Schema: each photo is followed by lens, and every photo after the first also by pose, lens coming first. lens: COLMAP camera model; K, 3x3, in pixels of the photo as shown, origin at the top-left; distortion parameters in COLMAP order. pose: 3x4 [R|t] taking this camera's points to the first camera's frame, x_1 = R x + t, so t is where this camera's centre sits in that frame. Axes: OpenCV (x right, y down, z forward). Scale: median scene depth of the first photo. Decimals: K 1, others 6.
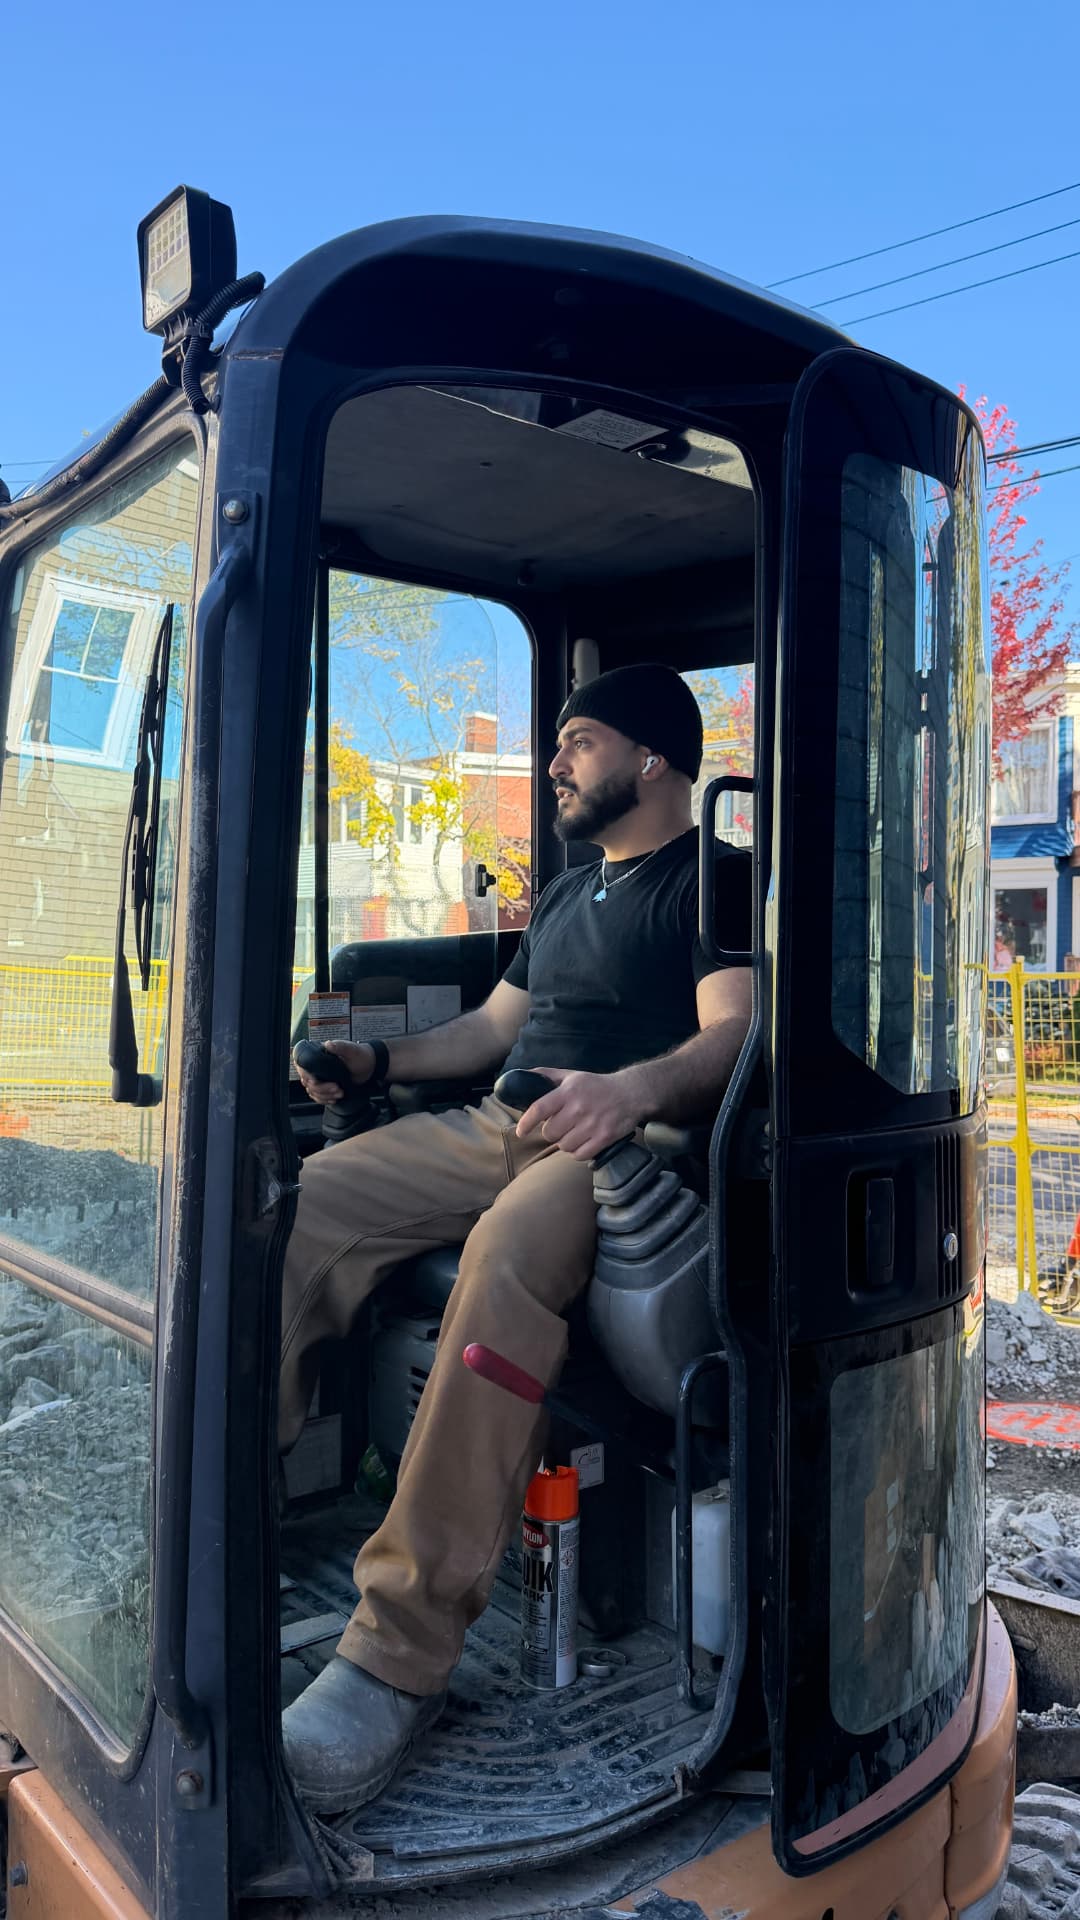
lens RADIAL K [[1420.0, 0, 540.0], [0, 1420.0, 960.0], [0, 0, 1]] dist [0.031343, -0.003858]
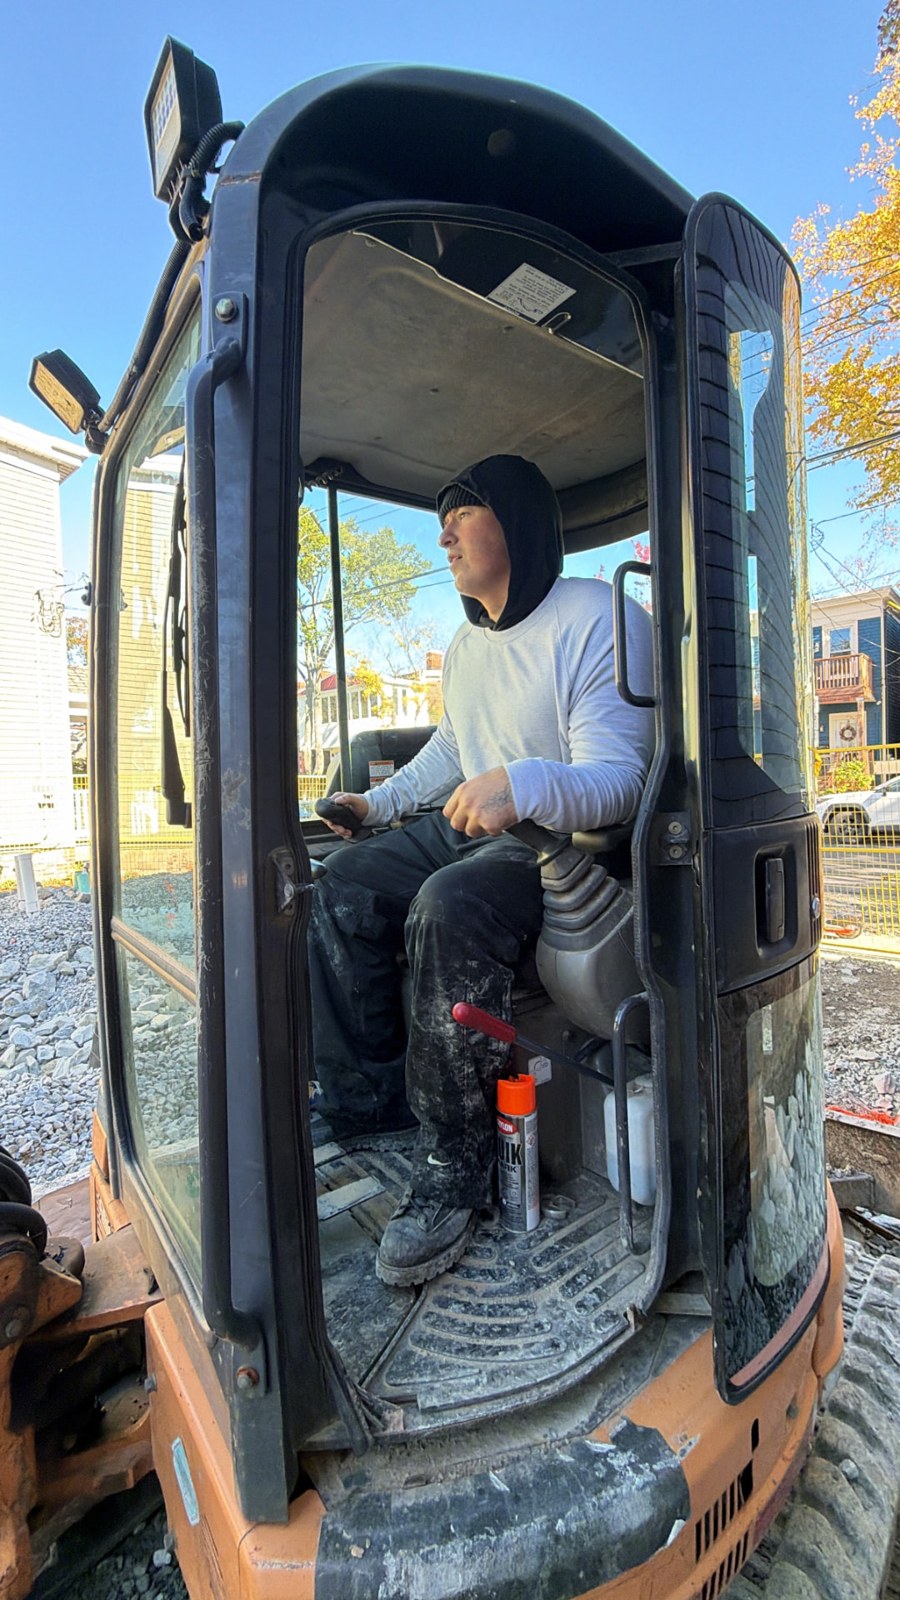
lens RADIAL K [[629.5, 0, 456.7], [0, 629.5, 797.0], [0, 0, 1]] dist [-0.000392, -0.000369]
pose [[0.998818, -0.046859, -0.012900, -0.032903], [0.047169, 0.998576, 0.024901, 0.069089], [0.011715, -0.025480, 0.999607, 0.423999]]
